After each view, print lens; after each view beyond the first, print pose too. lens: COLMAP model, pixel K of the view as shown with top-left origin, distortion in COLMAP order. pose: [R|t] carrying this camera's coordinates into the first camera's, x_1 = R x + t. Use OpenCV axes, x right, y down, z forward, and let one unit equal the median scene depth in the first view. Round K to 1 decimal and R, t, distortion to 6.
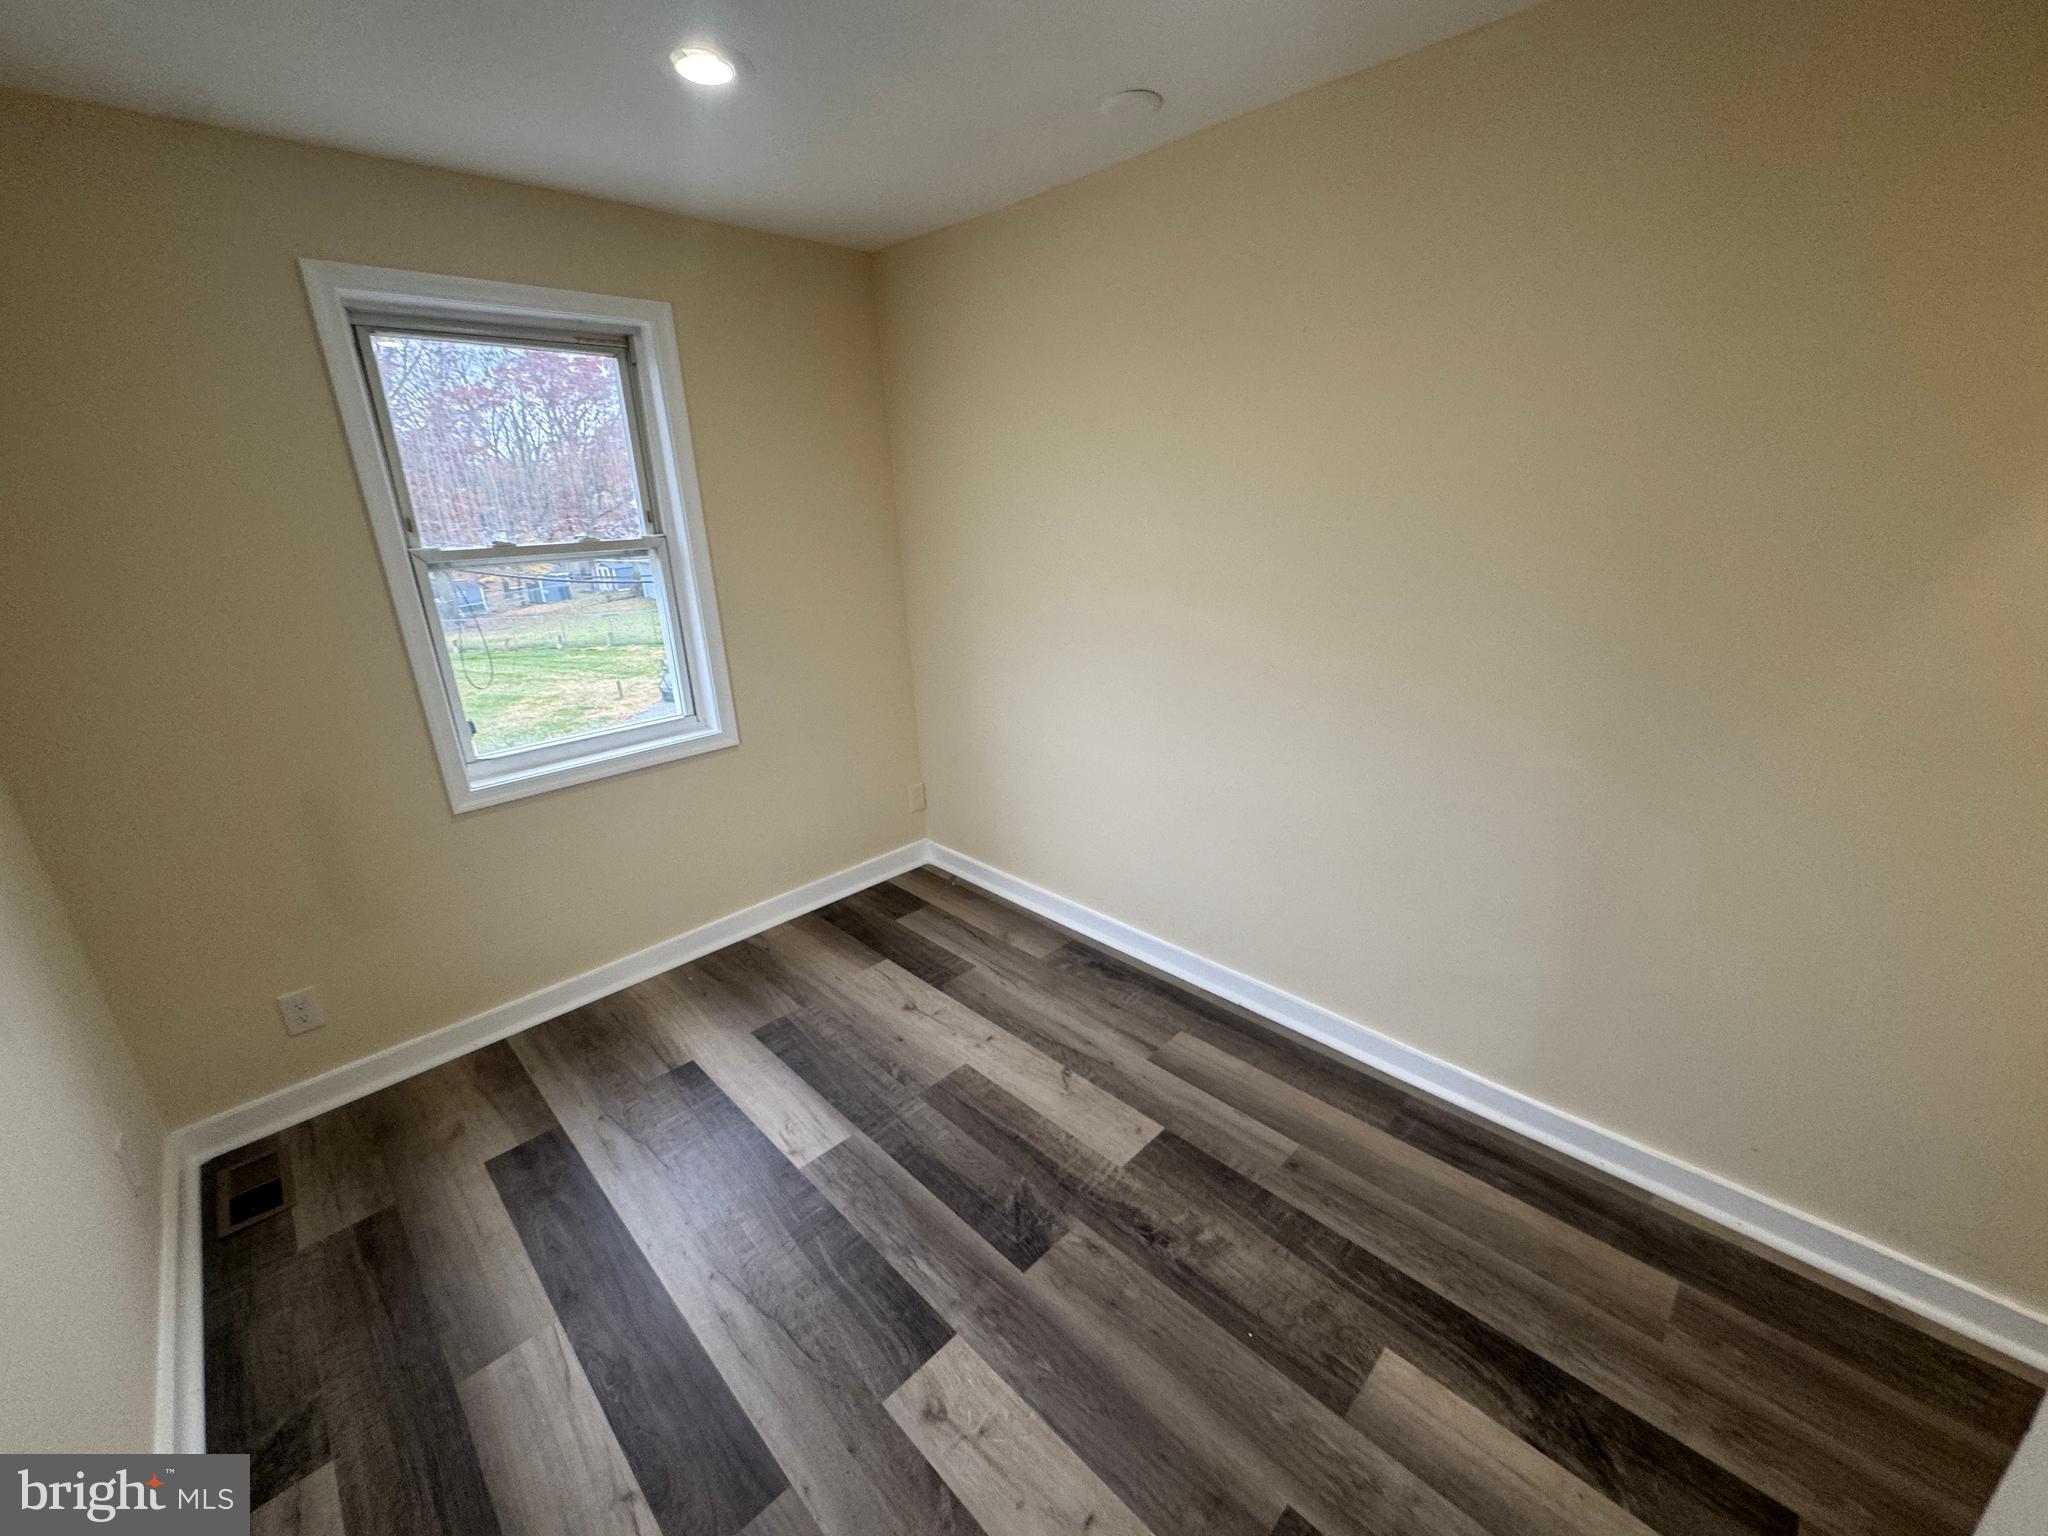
lens RADIAL K [[817.0, 0, 1024.0], [0, 817.0, 768.0], [0, 0, 1]] dist [-0.002552, 0.000588]
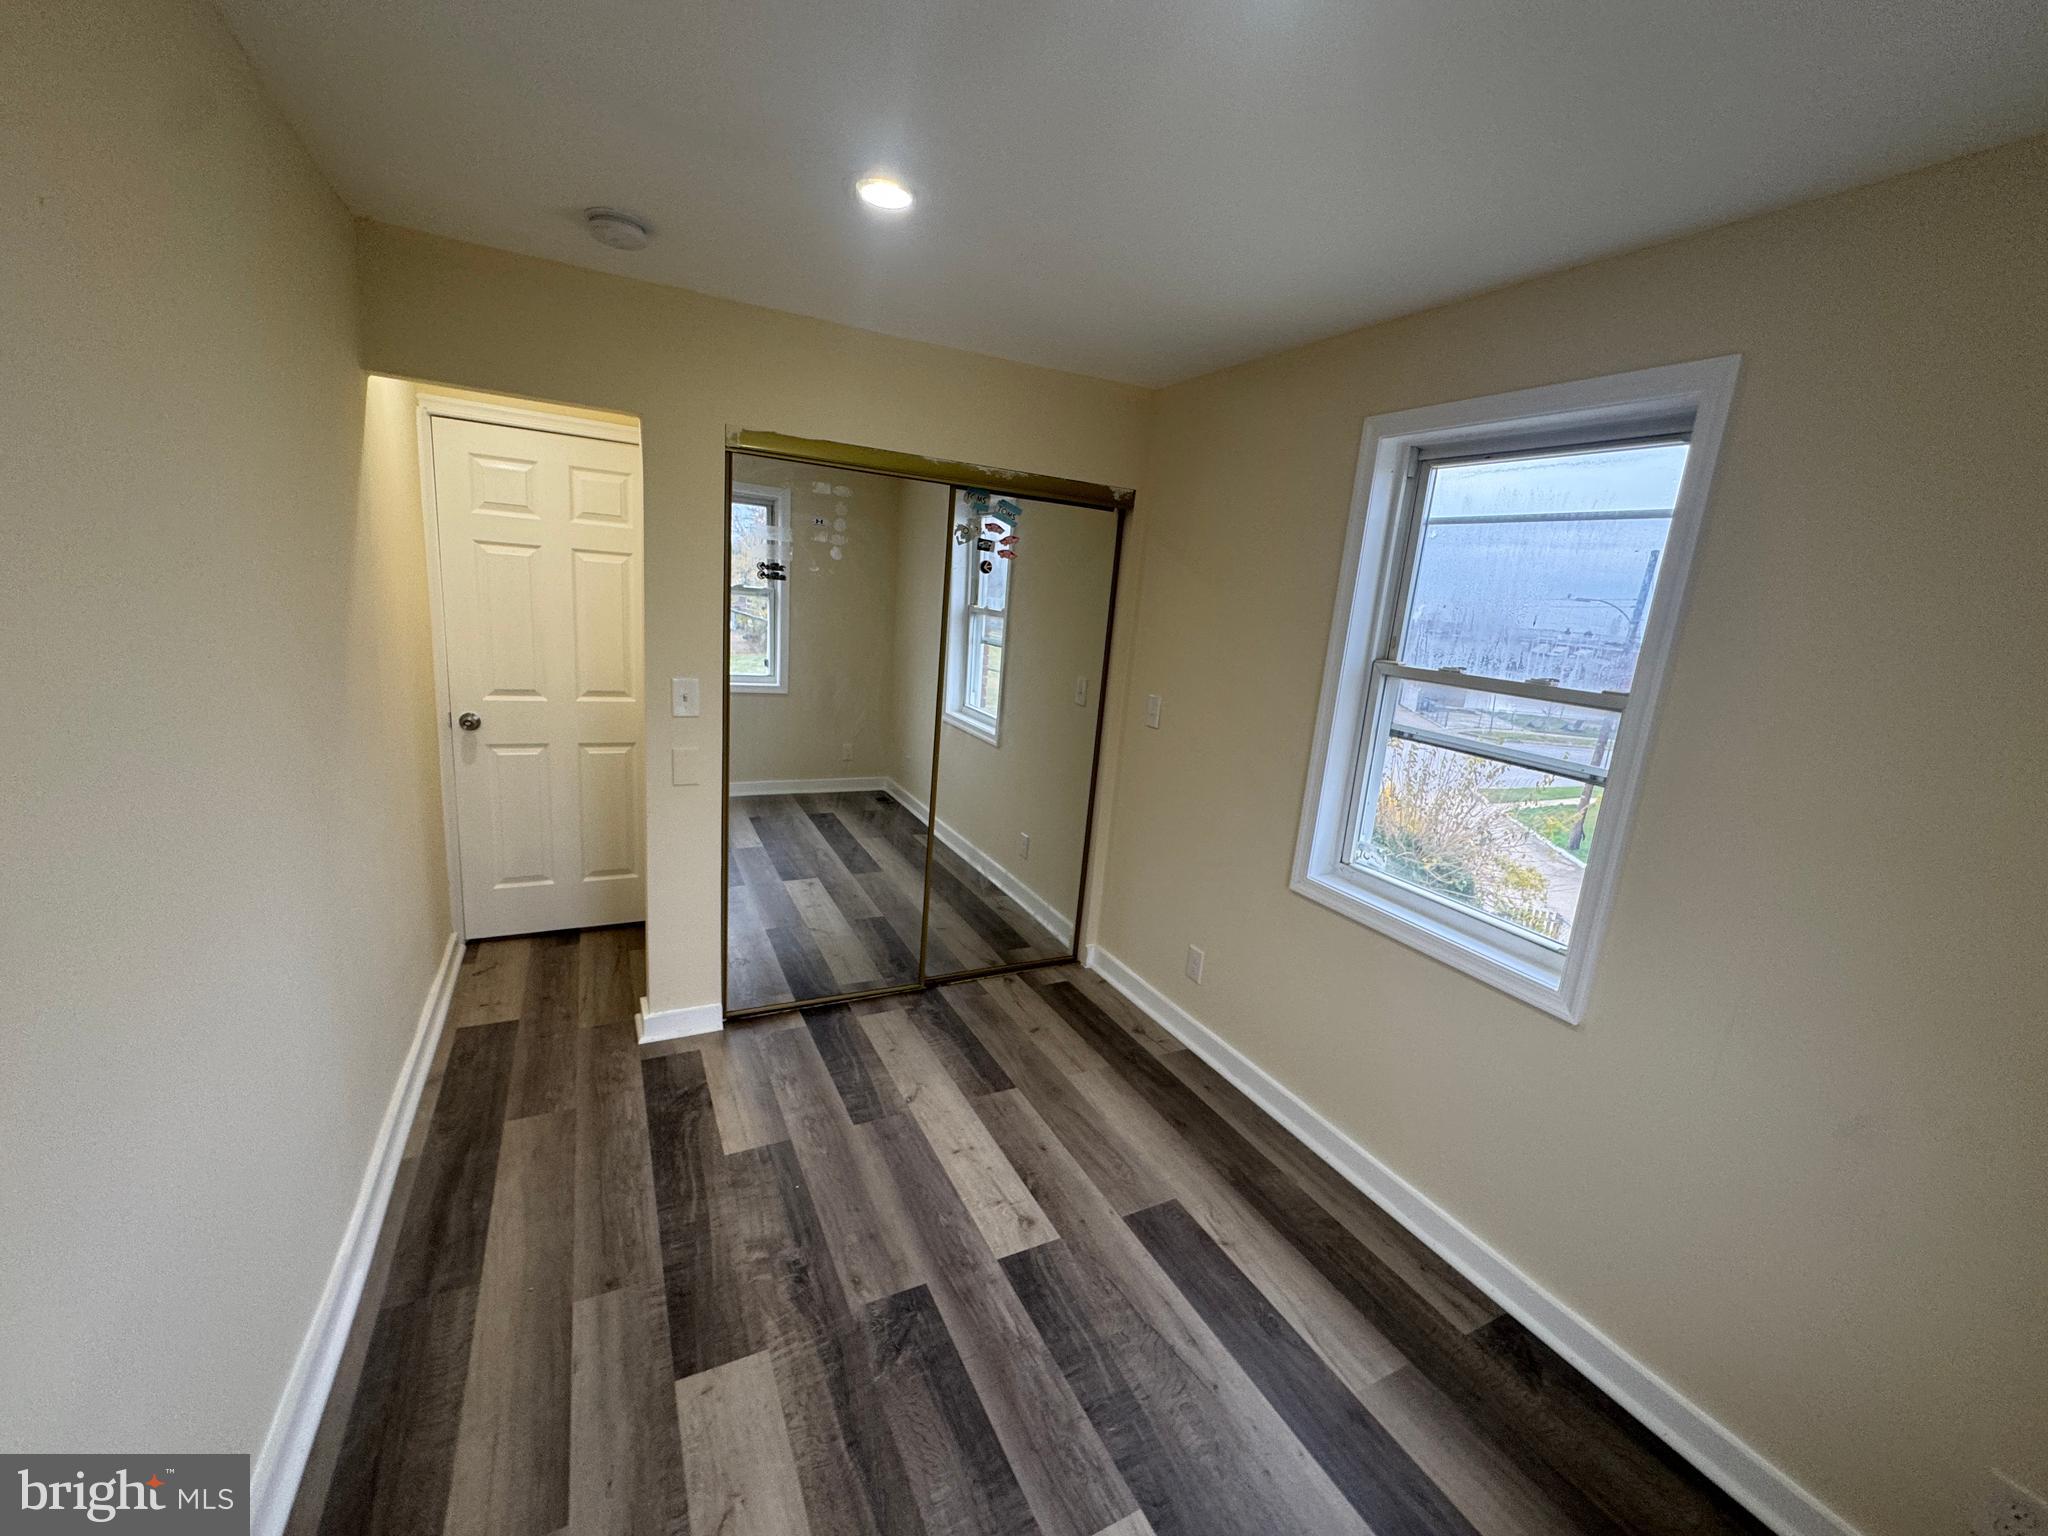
lens RADIAL K [[817.0, 0, 1024.0], [0, 817.0, 768.0], [0, 0, 1]] dist [-0.002552, 0.000588]
pose [[-0.952834, -0.105040, 0.284734, -0.342912], [0.048216, 0.873886, 0.483733, -0.483400], [-0.299637, 0.474646, -0.827604, 1.439344]]
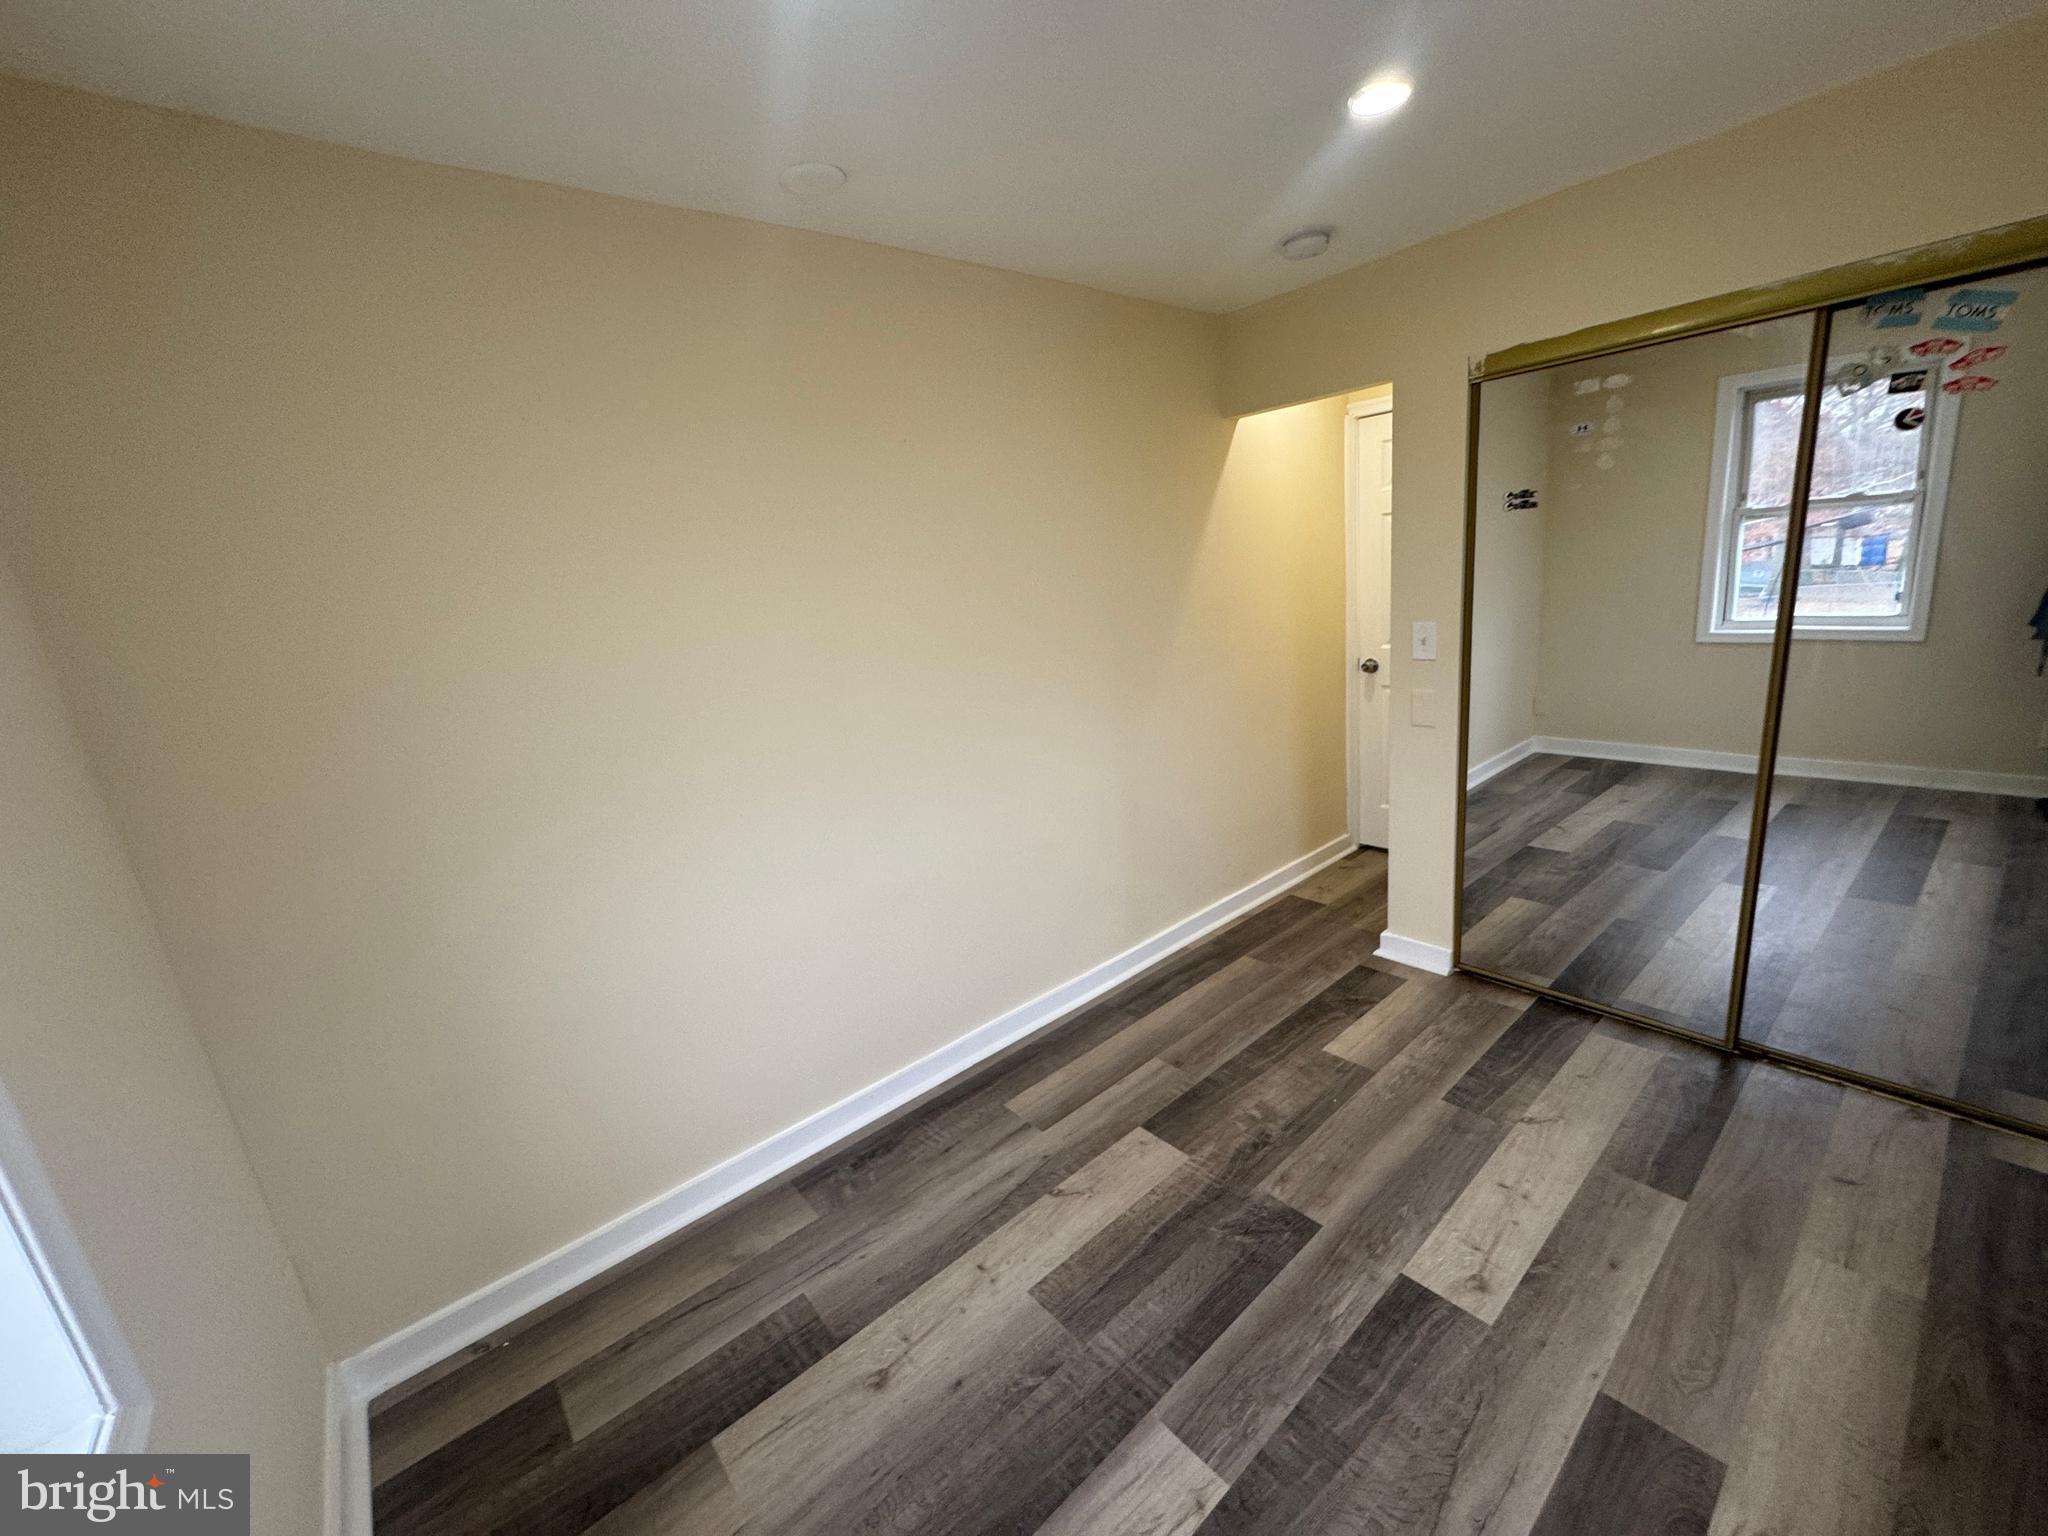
lens RADIAL K [[818.1, 0, 1024.0], [0, 818.1, 768.0], [0, 0, 1]] dist [0.002461, 0.000070]
pose [[0.084126, -0.215152, 0.972950, -0.910207], [0.404527, 0.899705, 0.163977, -0.262073], [-0.910648, 0.379790, 0.162723, 0.888966]]
